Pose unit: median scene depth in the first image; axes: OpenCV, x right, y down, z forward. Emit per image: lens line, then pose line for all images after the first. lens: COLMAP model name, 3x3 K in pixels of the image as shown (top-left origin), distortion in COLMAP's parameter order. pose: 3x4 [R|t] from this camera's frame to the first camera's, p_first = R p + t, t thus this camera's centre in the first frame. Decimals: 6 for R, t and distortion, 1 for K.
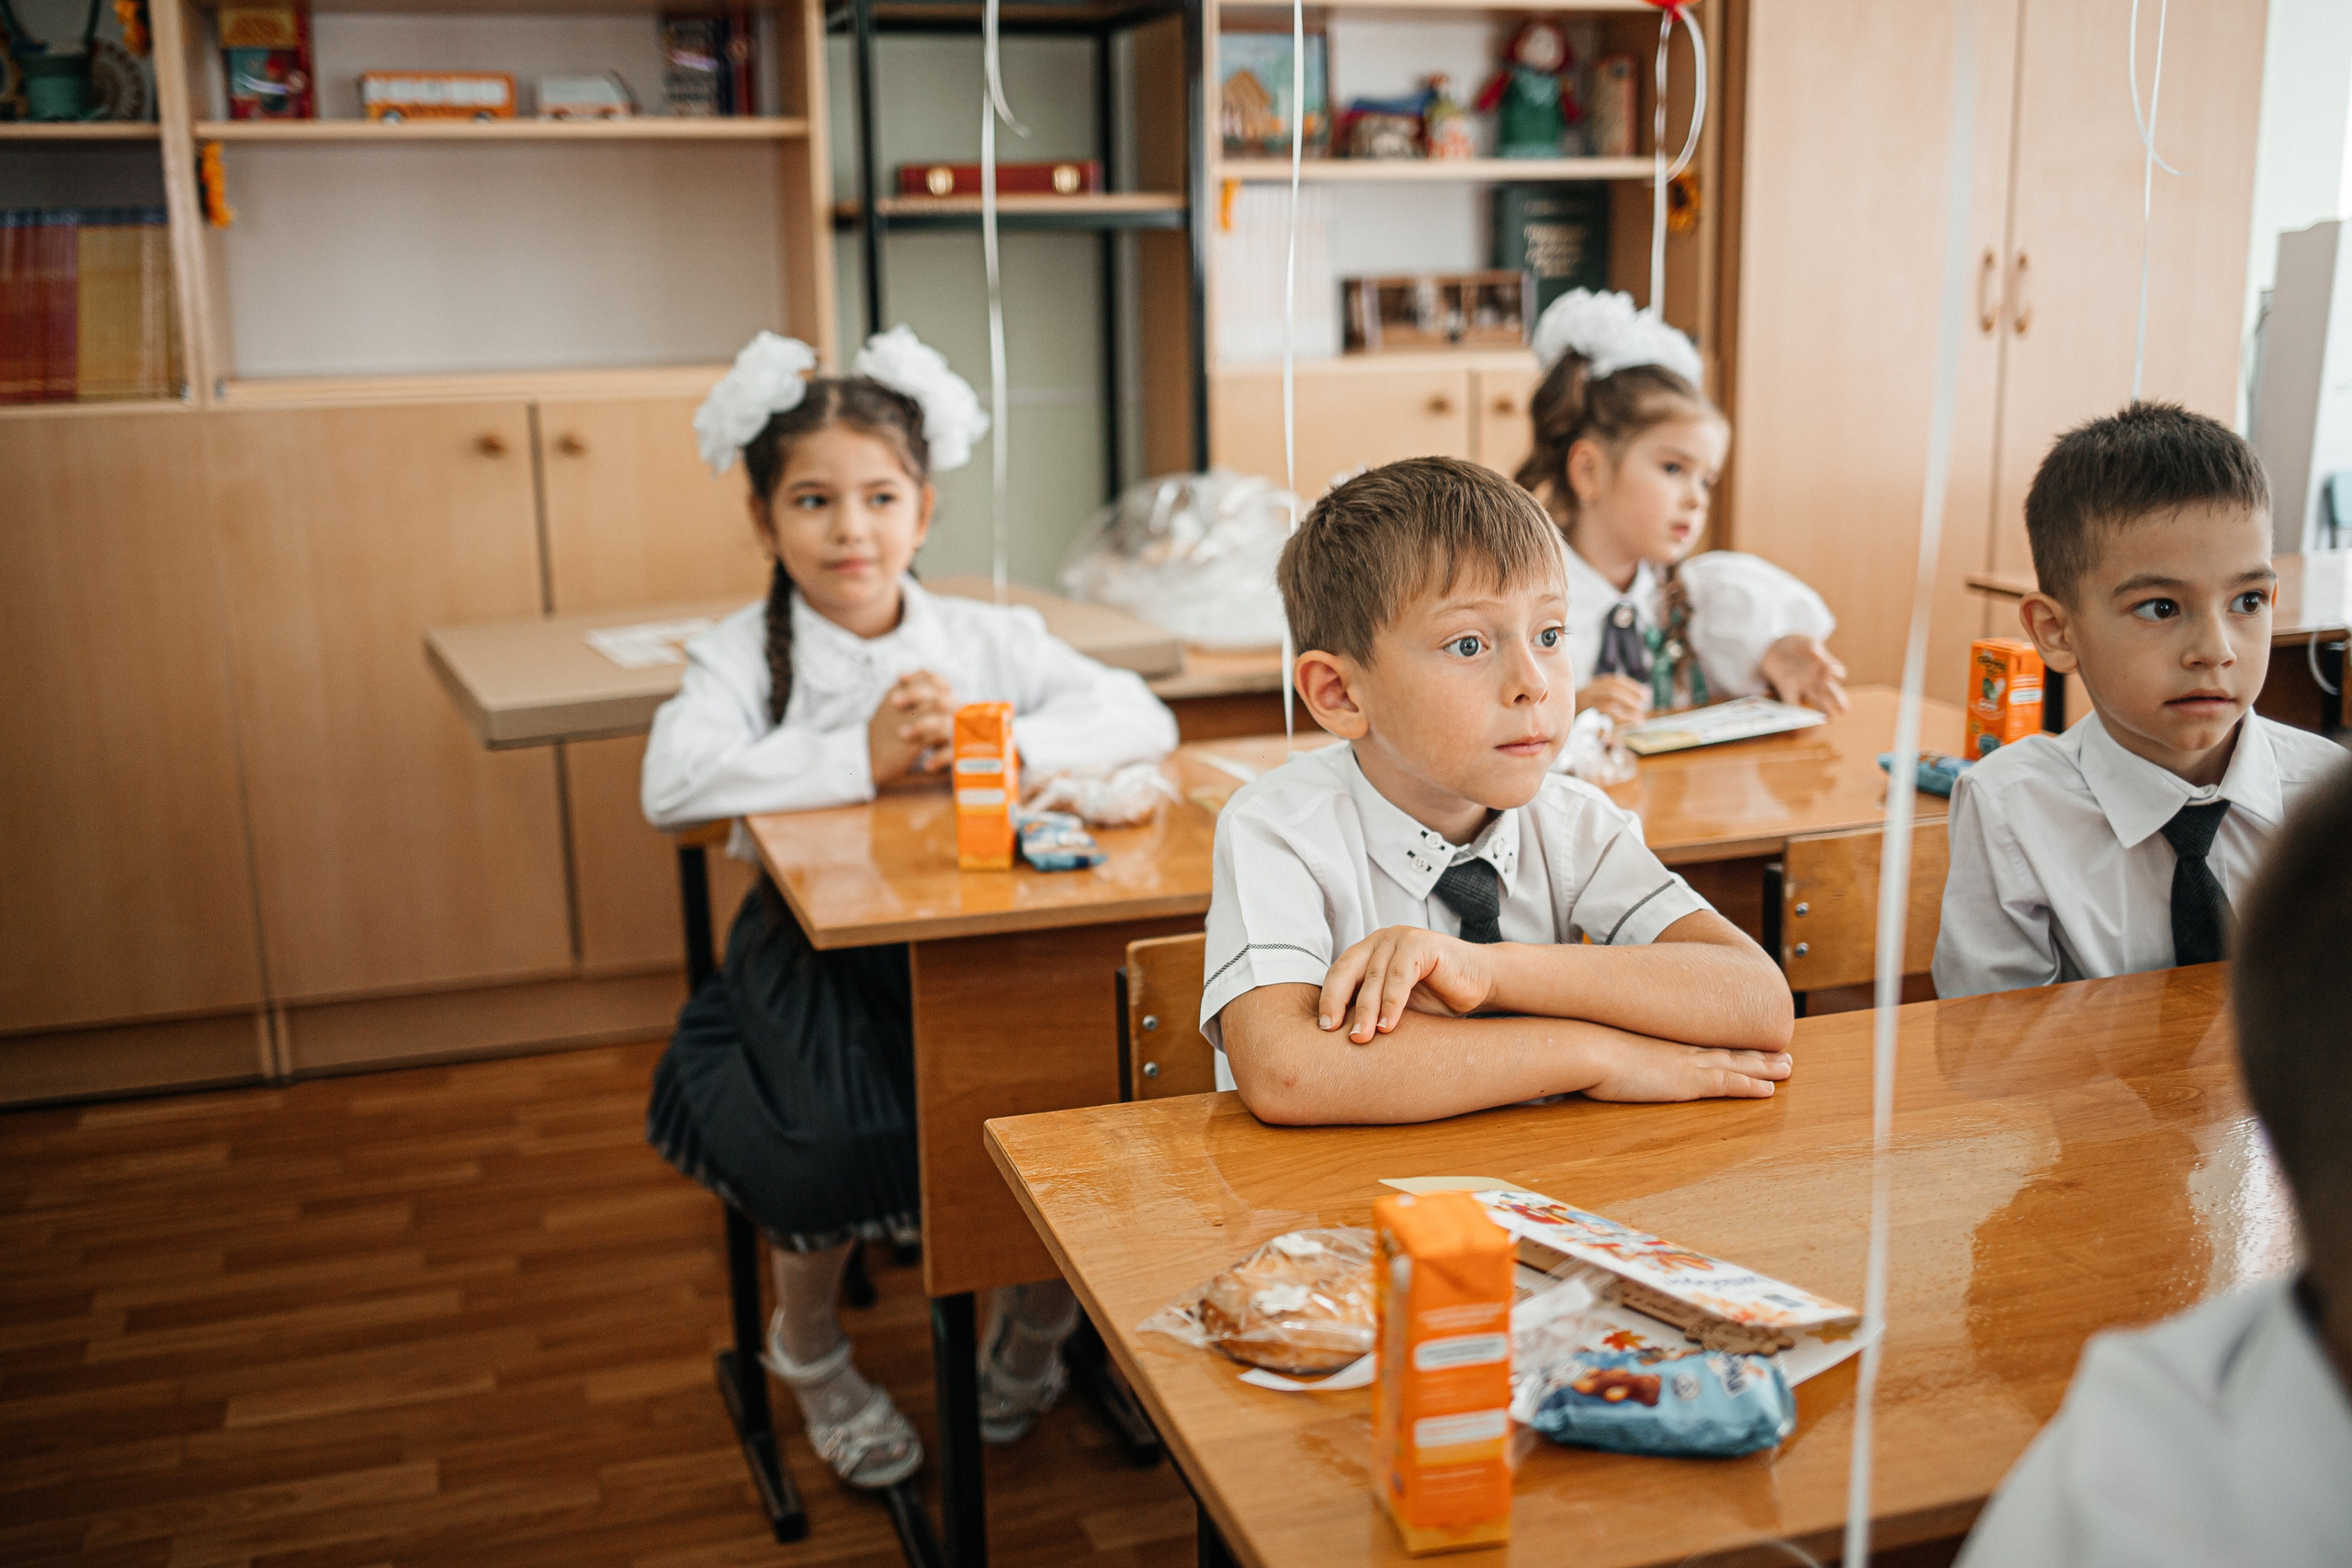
lens RADIAL K [[2230.8, 0, 1176.0], [0, 2230.8, 784.0], [0, 0, 1]] dist [-0.043917, 0.008075]
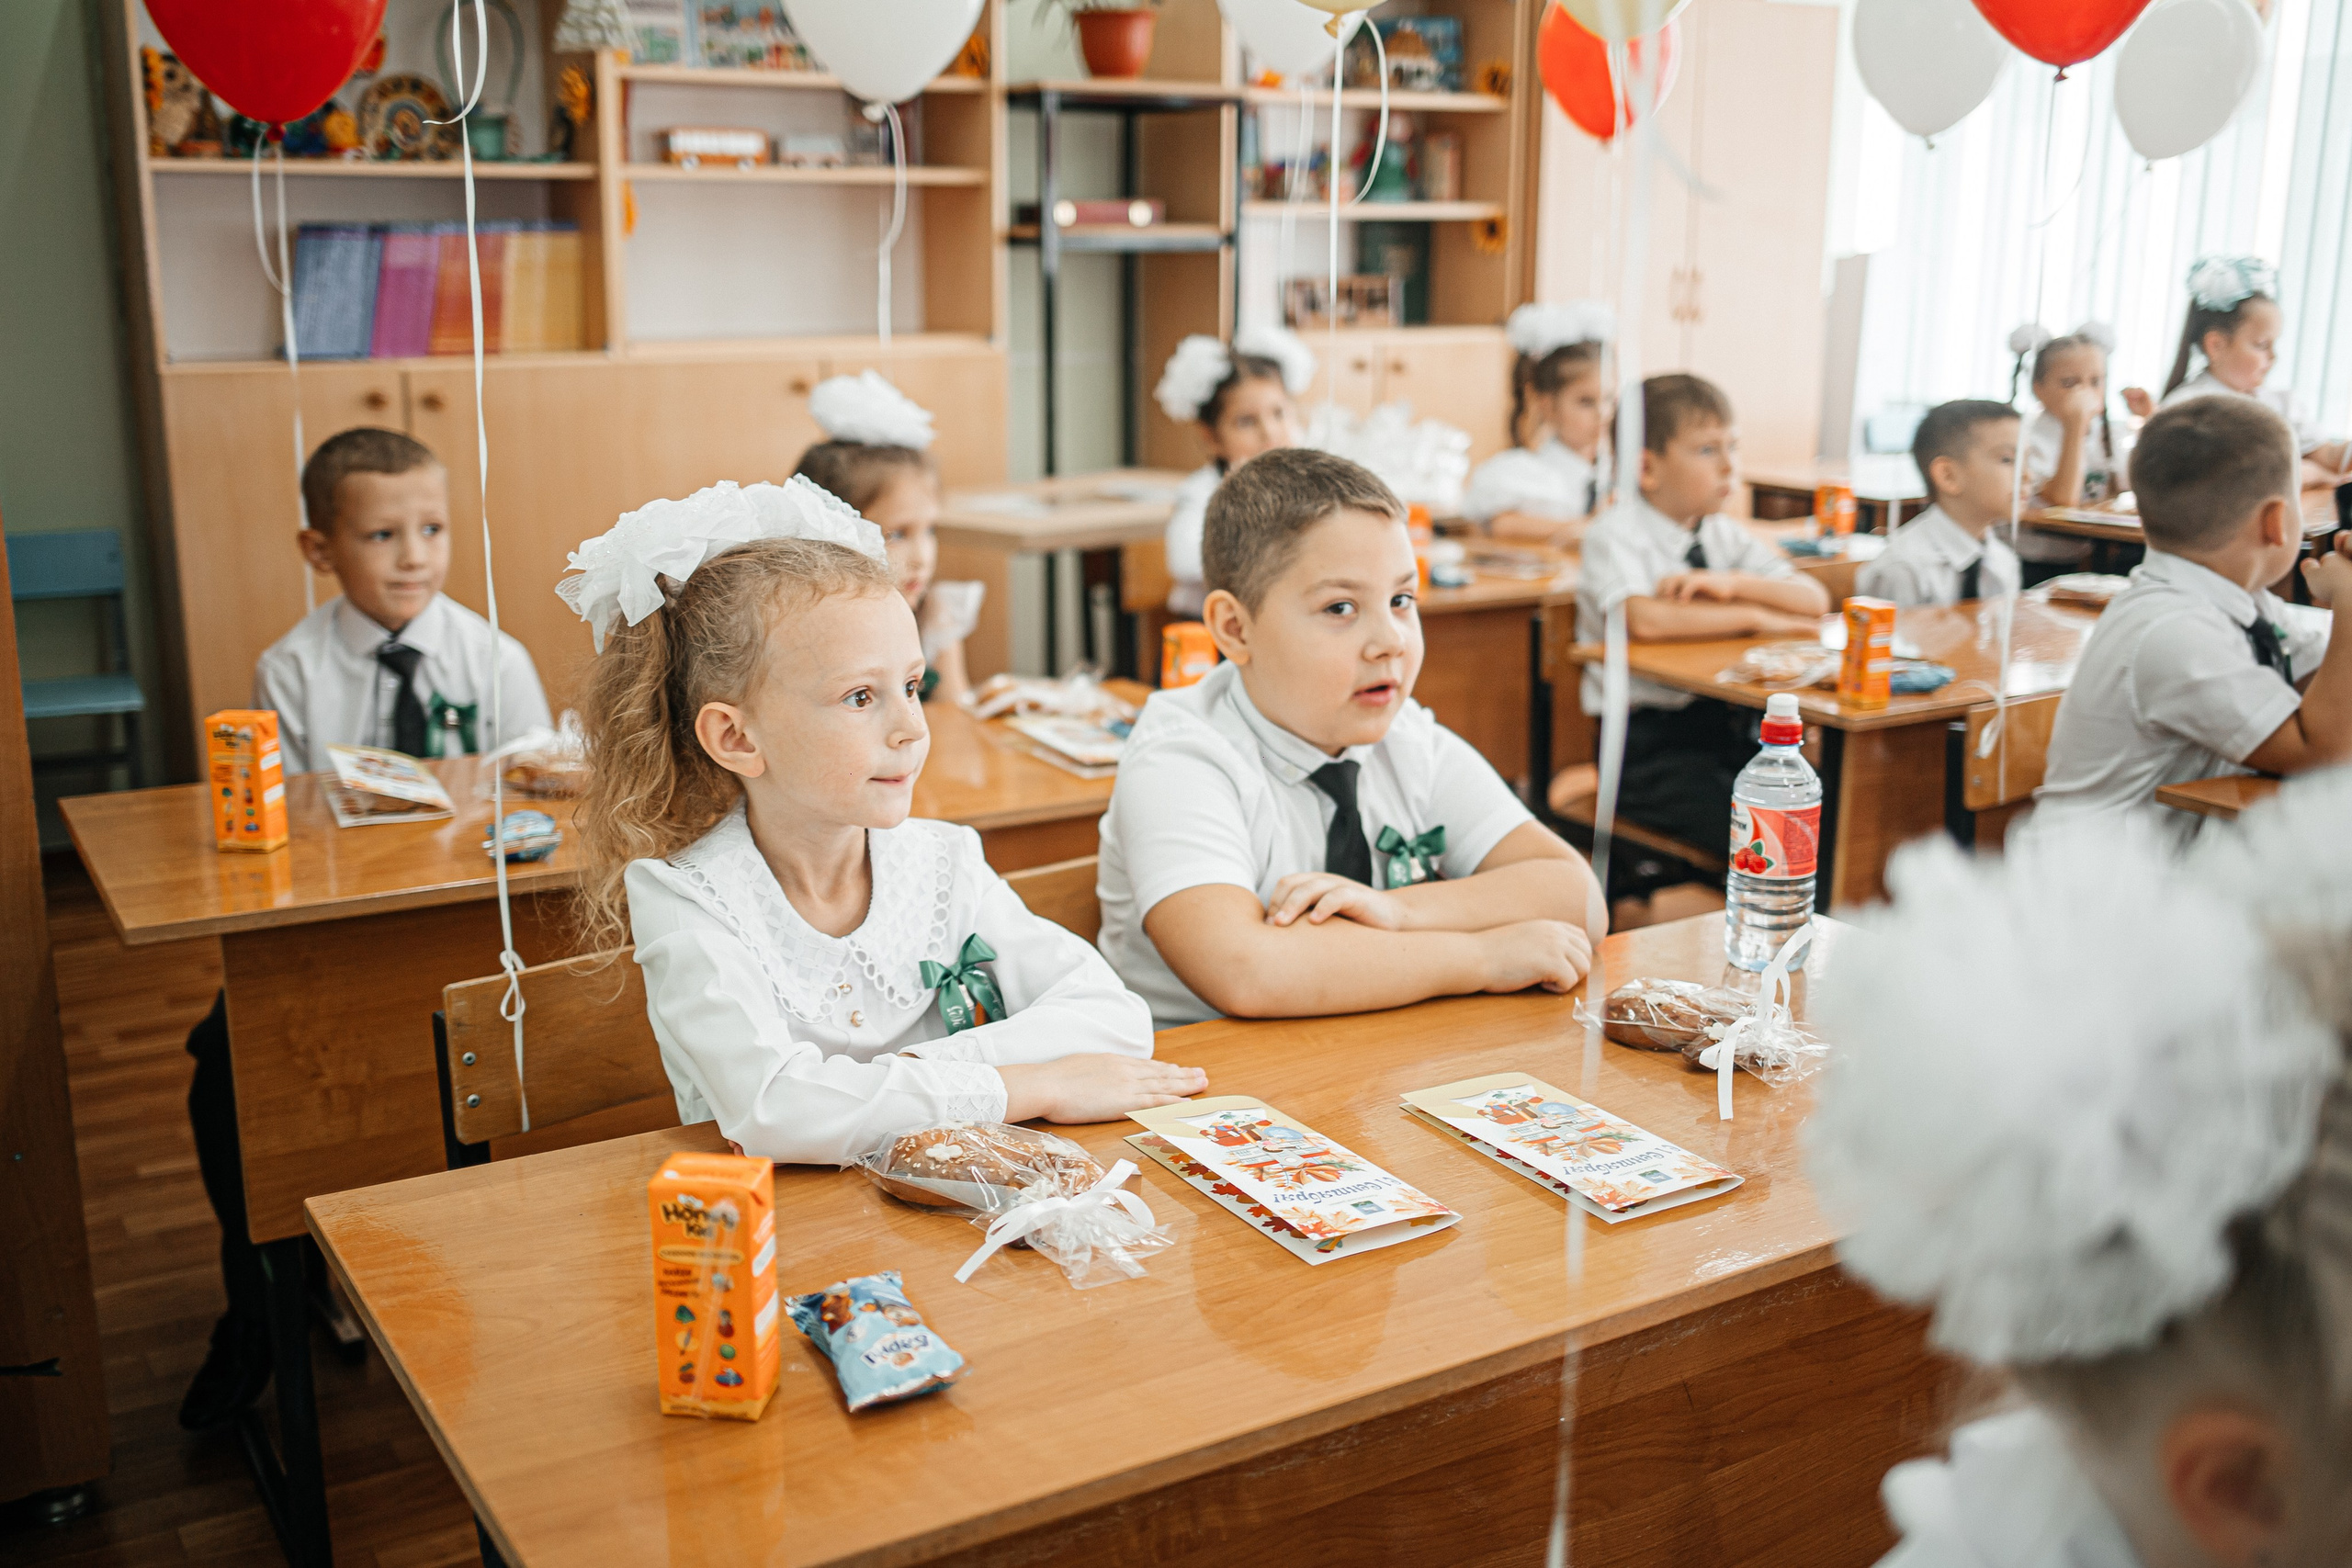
lens RADIAL K [[2230.8, 0, 1176.0], [0, 2230.8, 784.0], [0, 0, 1]] dist [-0.043917, 0.008075]
pose [[0.971987, -0.037105, 0.232088, -0.373918], [0.035884, 0.999311, 0.009479, 0.096941], [-0.232280, -0.000885, 0.972649, -0.455036]]
